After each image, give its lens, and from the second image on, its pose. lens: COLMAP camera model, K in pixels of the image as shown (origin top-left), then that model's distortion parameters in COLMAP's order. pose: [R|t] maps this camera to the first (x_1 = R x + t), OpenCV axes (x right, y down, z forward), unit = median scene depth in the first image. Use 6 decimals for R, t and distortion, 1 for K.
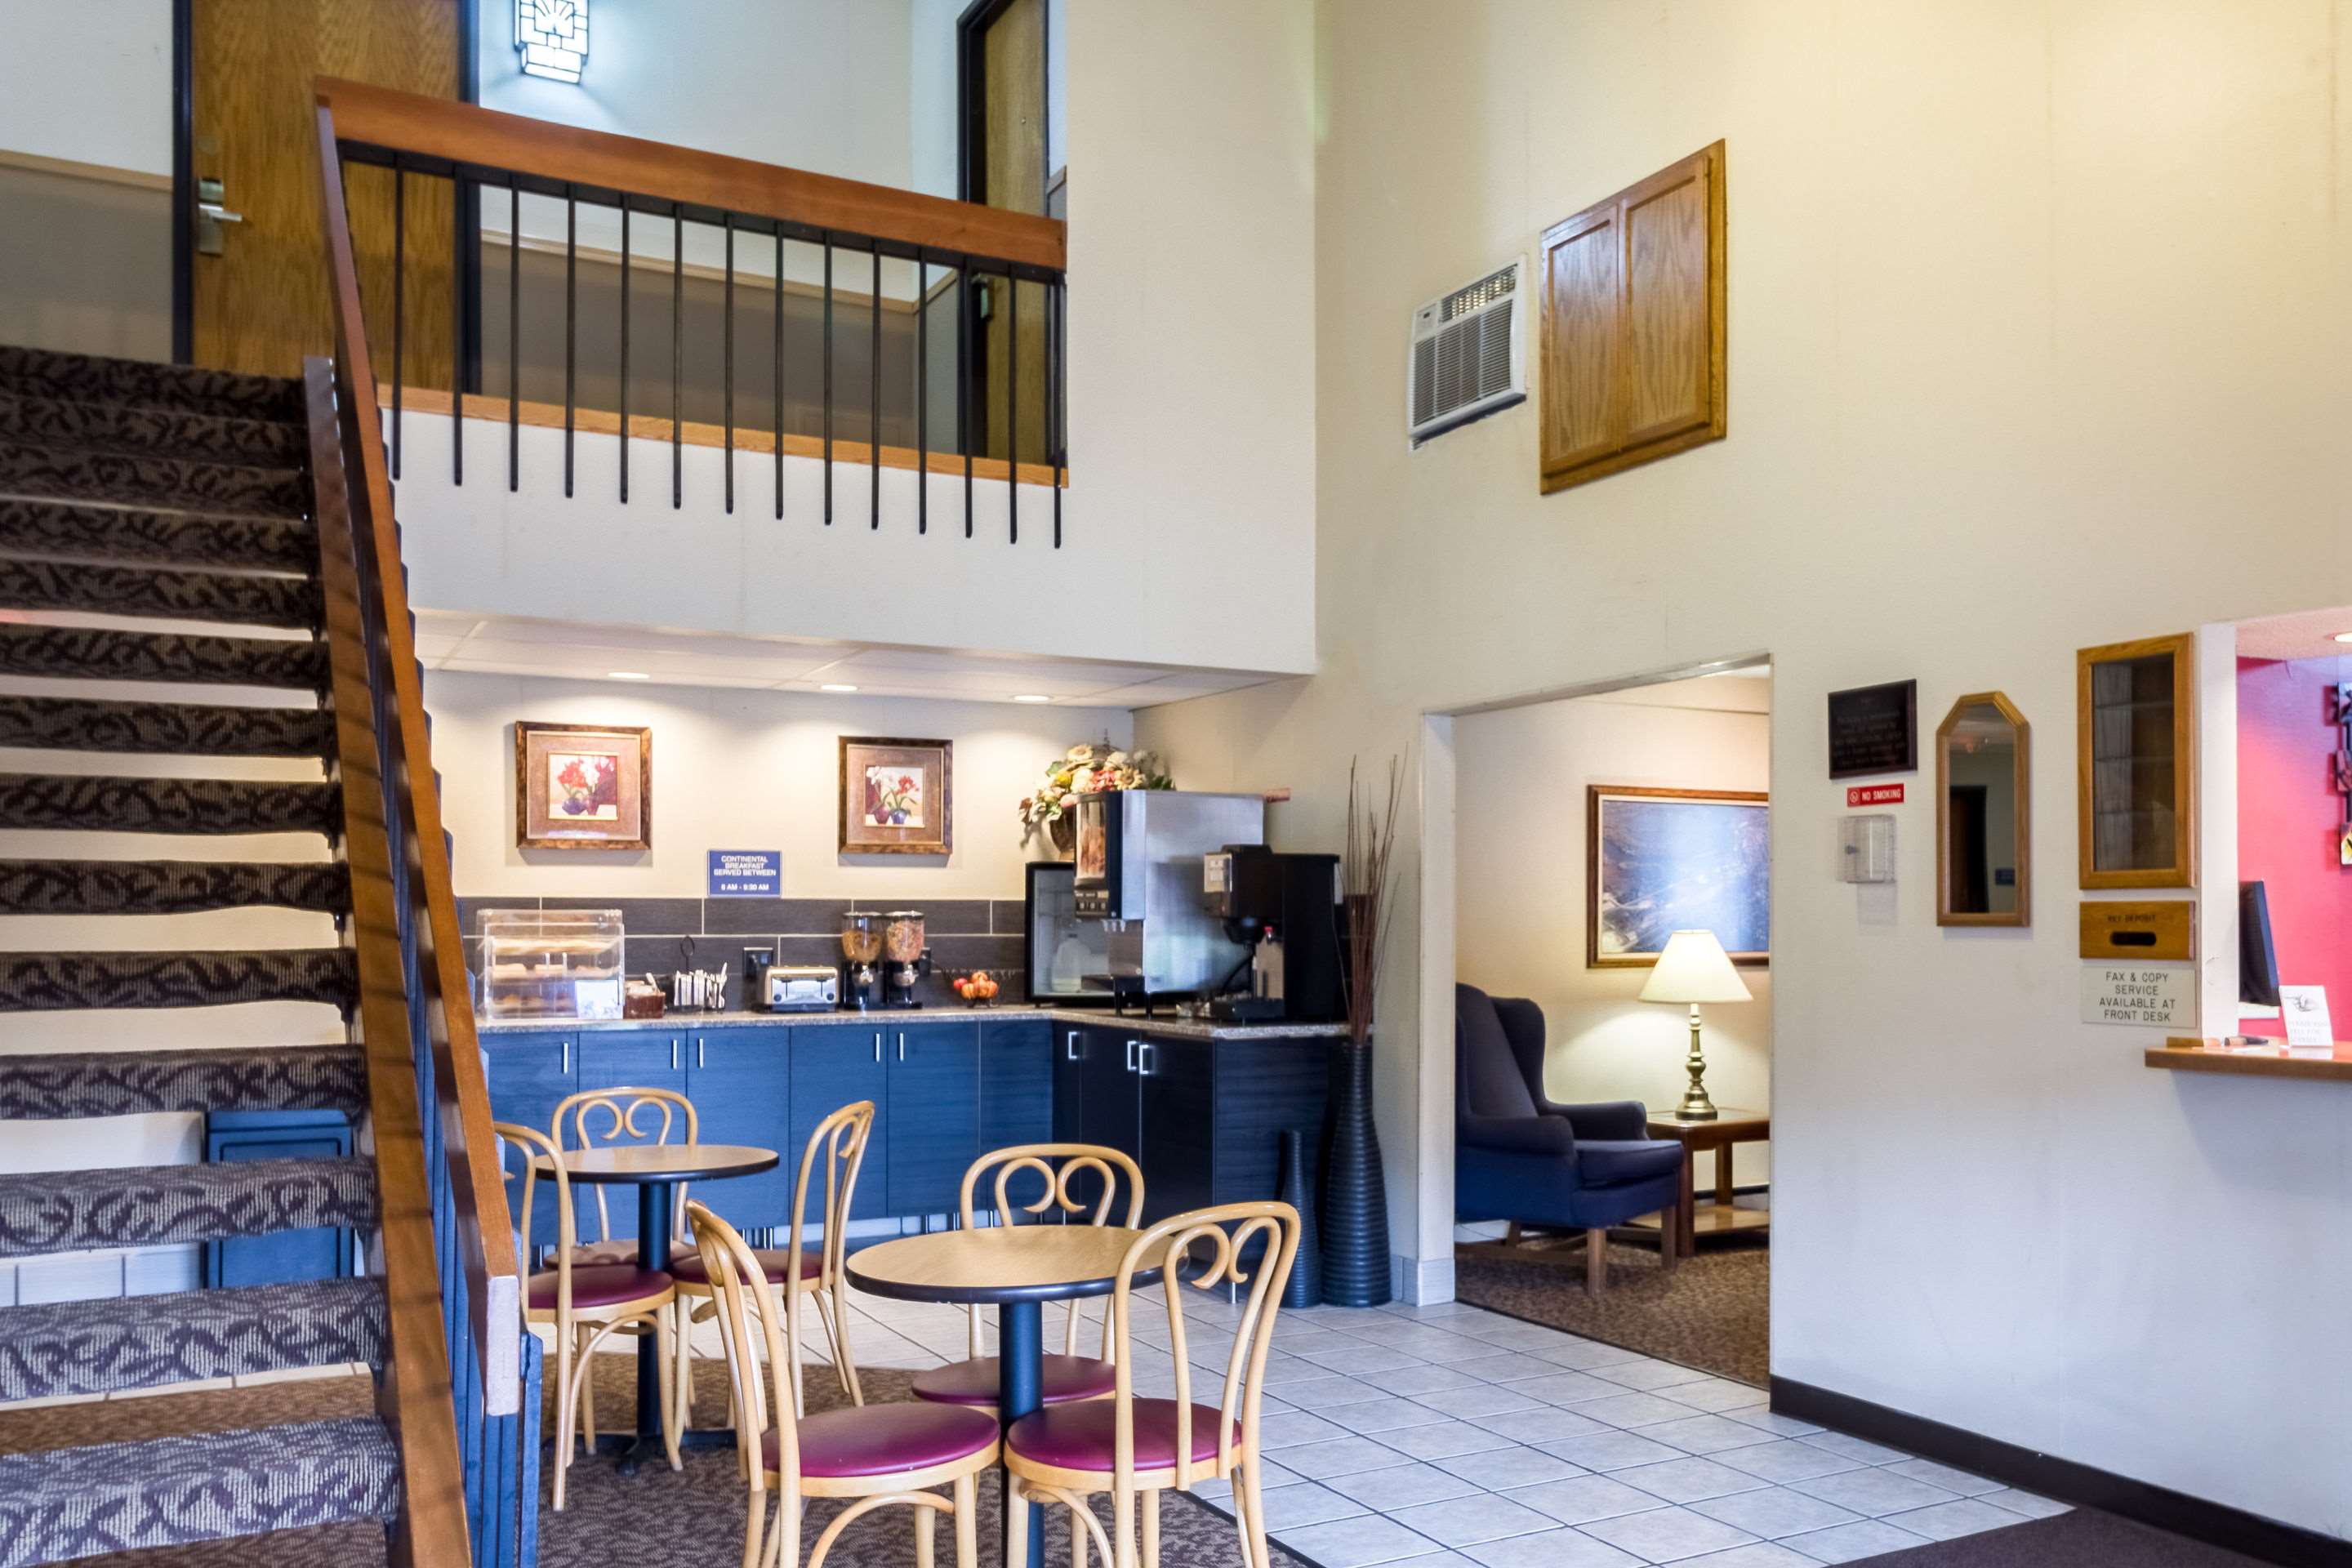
lens RADIAL K [[1858.0, 0, 1258.6], [0, 1858.0, 895.1], [0, 0, 1]] dist [0.001327, -0.002705]
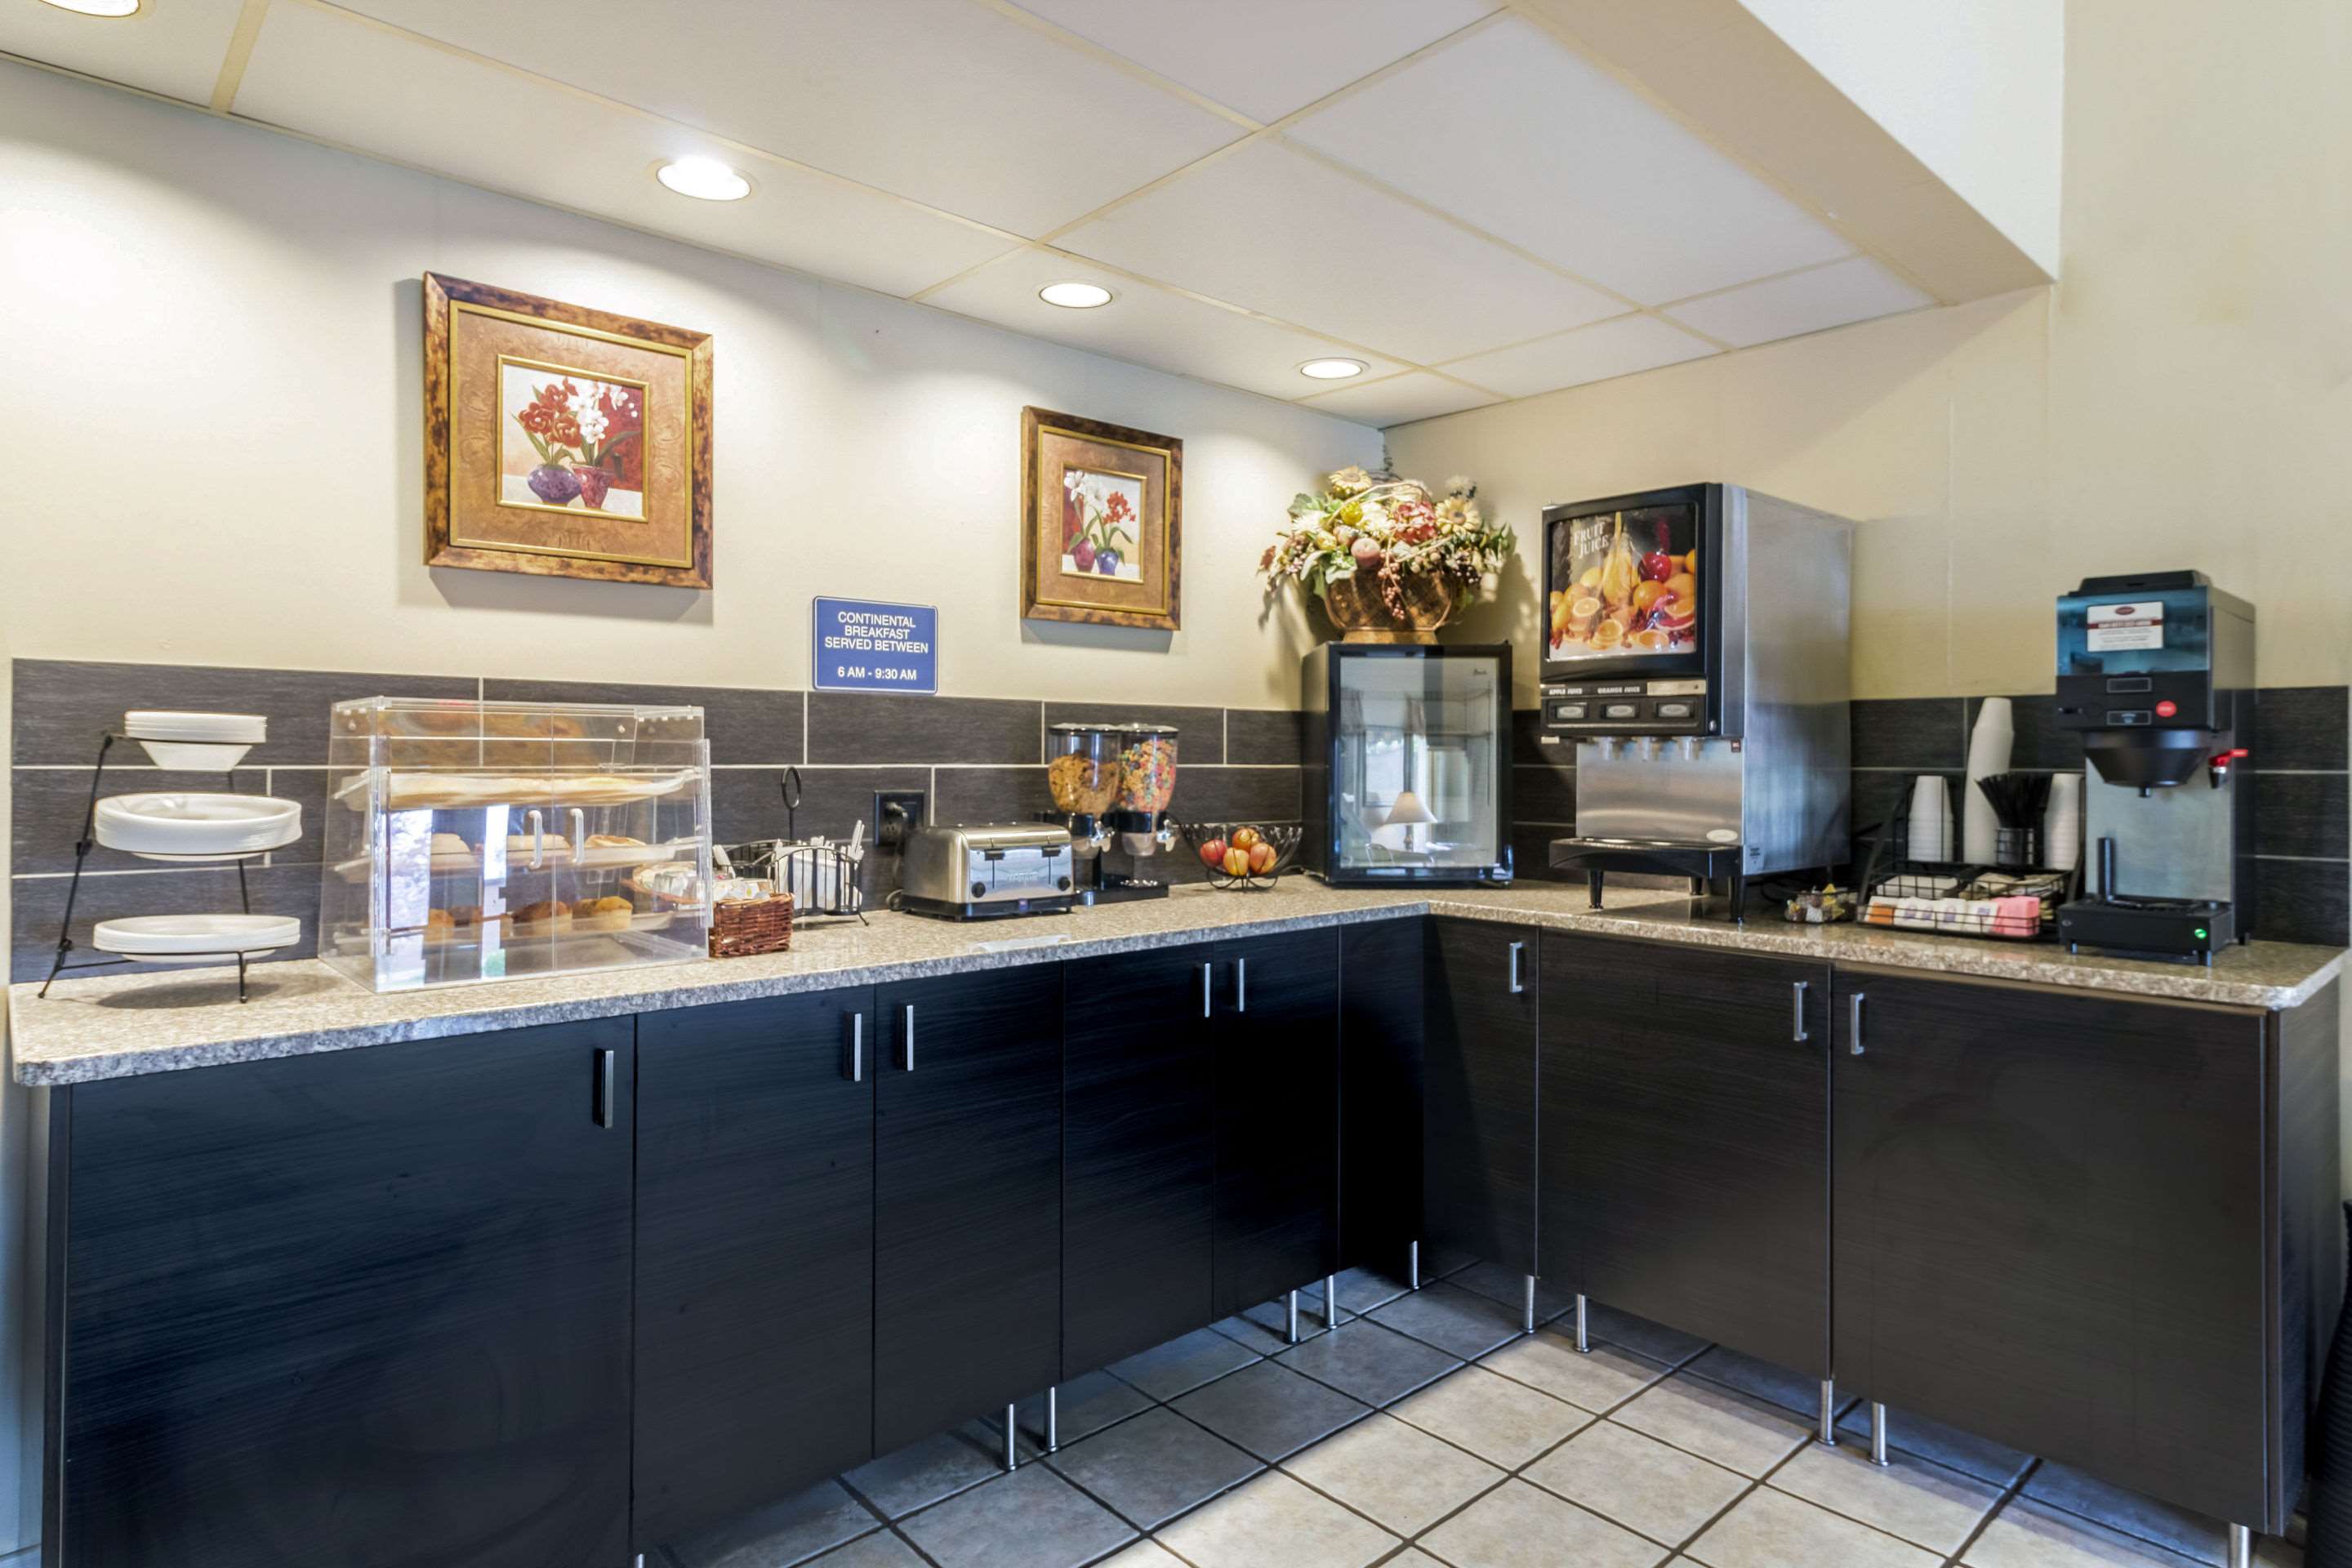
lens RADIAL K [[1353.1, 0, 1170.9], [0, 1353.1, 759.8], [0, 0, 1]] dist [-0.012369, 0.000651]
pose [[0.980429, 0.003677, 0.196836, -0.301509], [-0.007299, 0.999817, 0.017680, 0.014279], [-0.196735, -0.018771, 0.980277, 0.680292]]
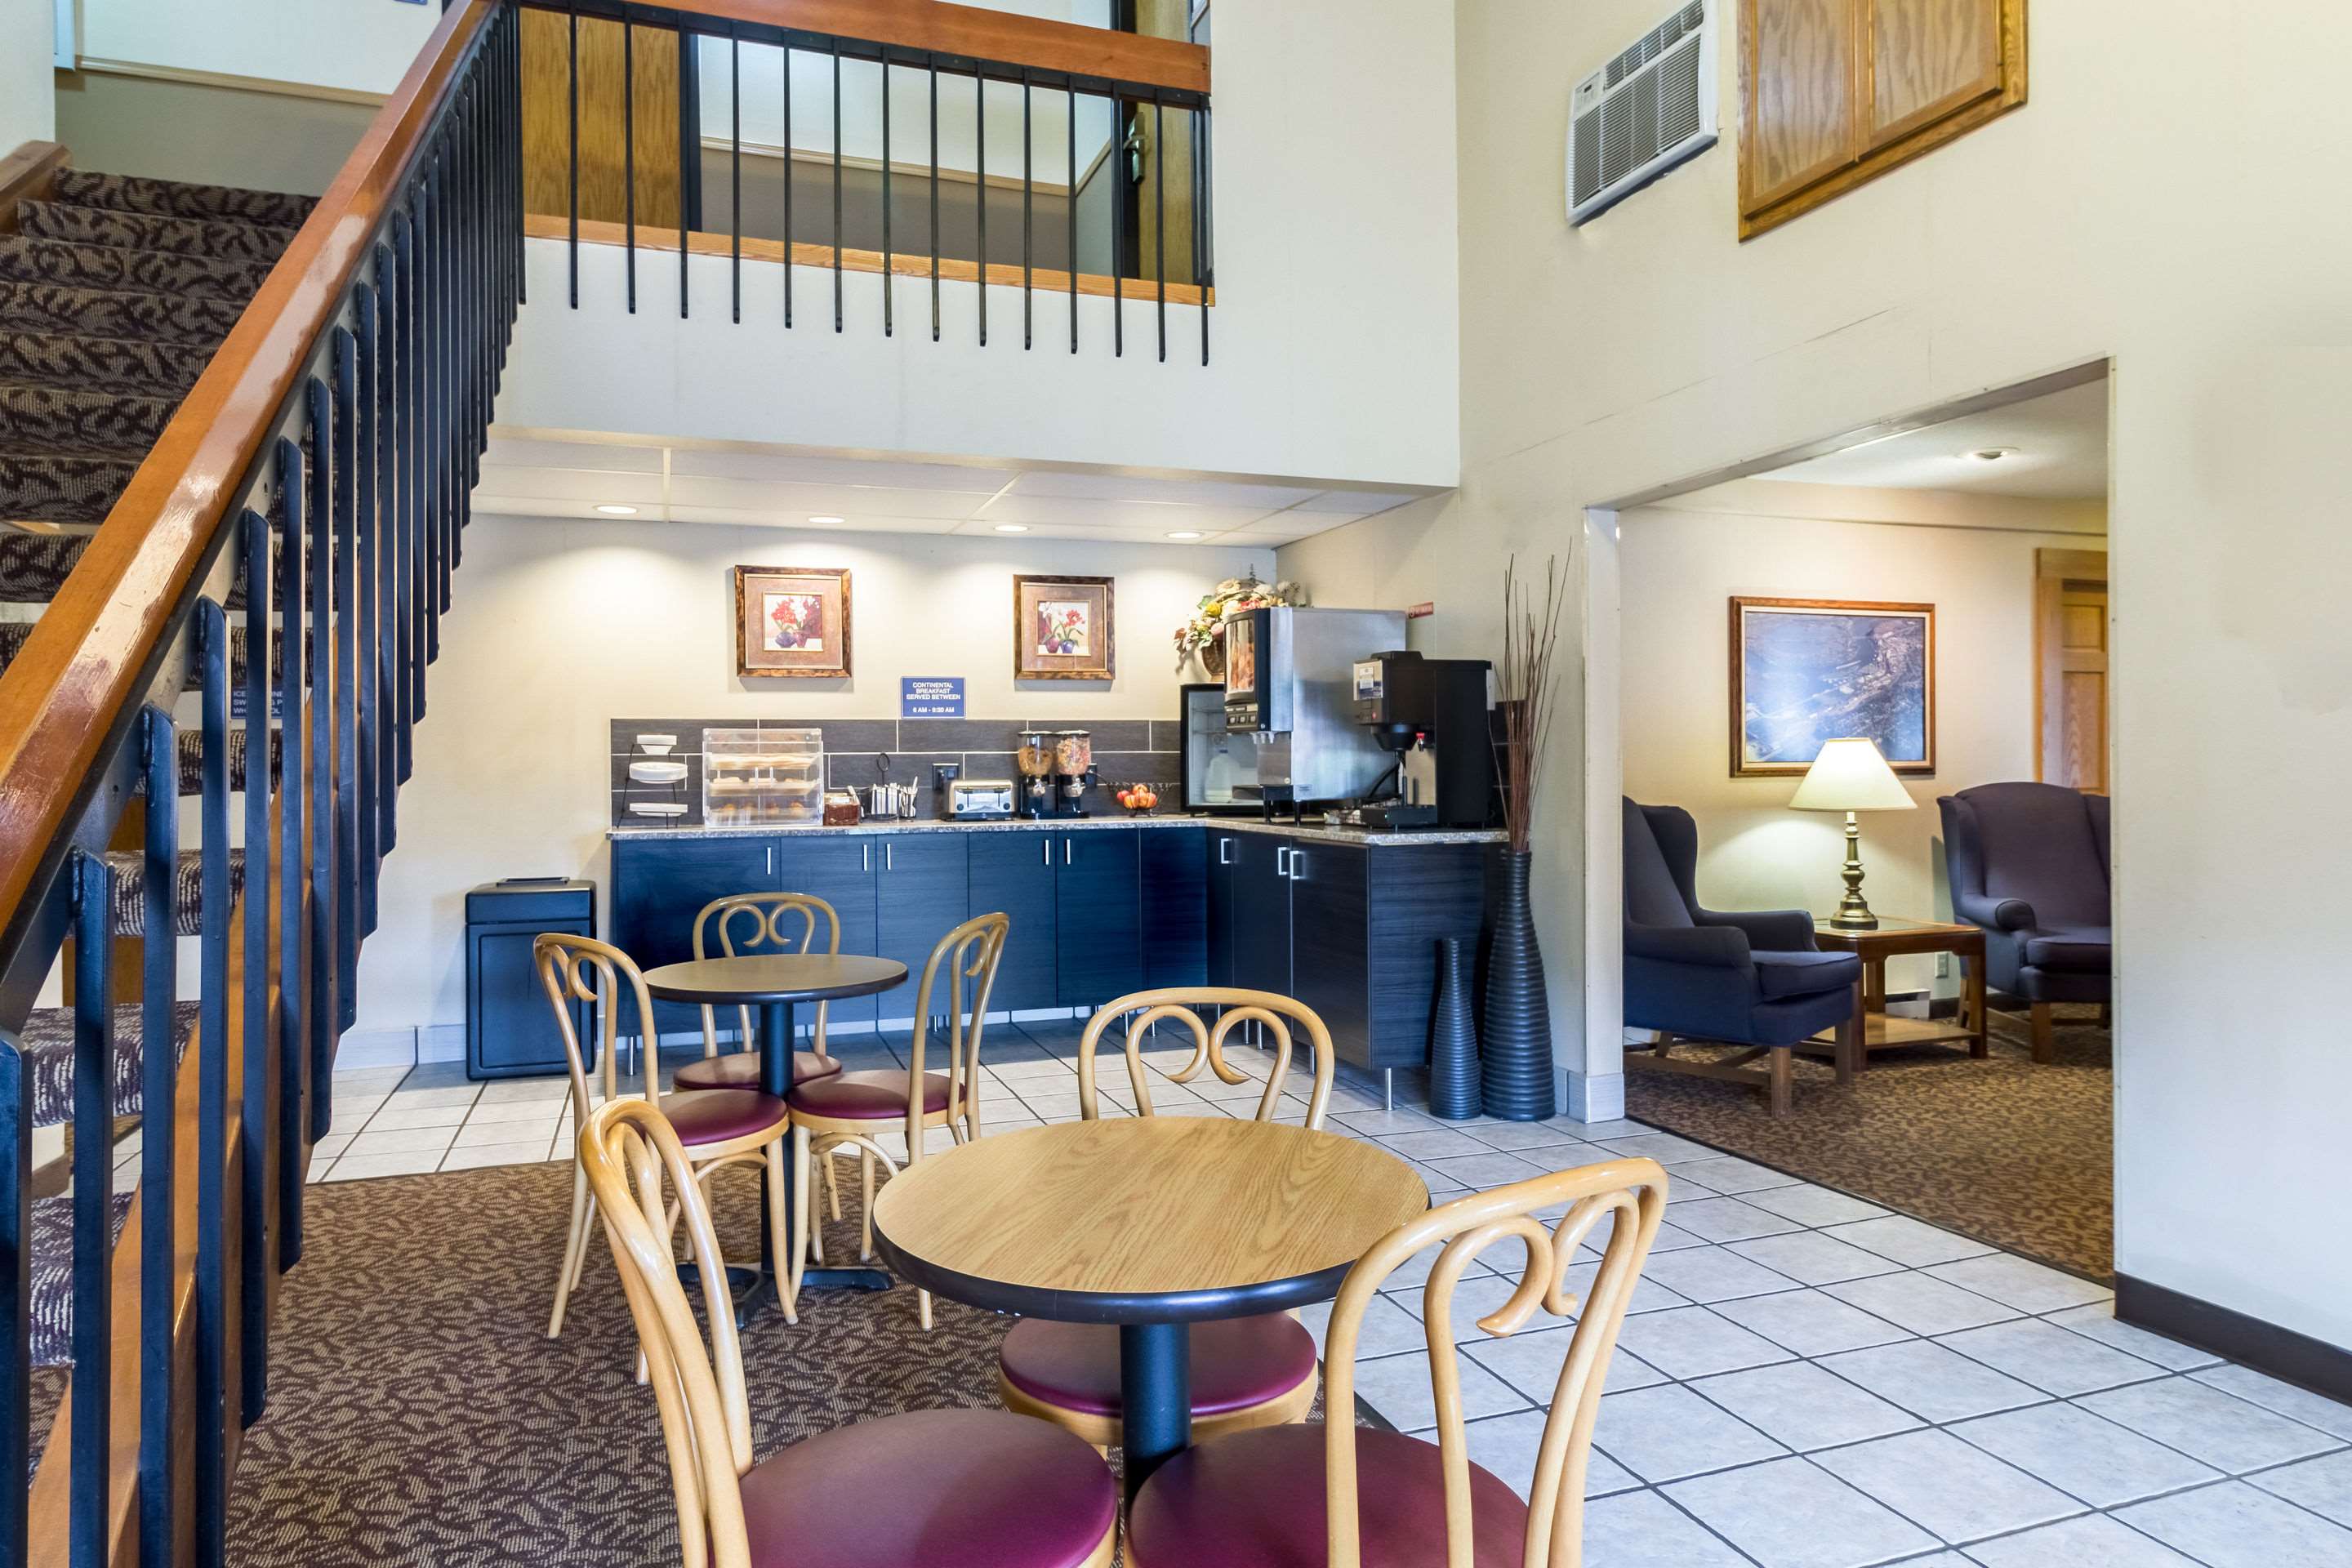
lens RADIAL K [[1394.8, 0, 1090.9], [0, 1394.8, 741.7], [0, 0, 1]] dist [0.004298, 0.002747]
pose [[0.981255, -0.011104, -0.192396, -0.021770], [0.011601, 0.999932, 0.001454, 0.016638], [0.192367, -0.003659, 0.981316, 0.207390]]
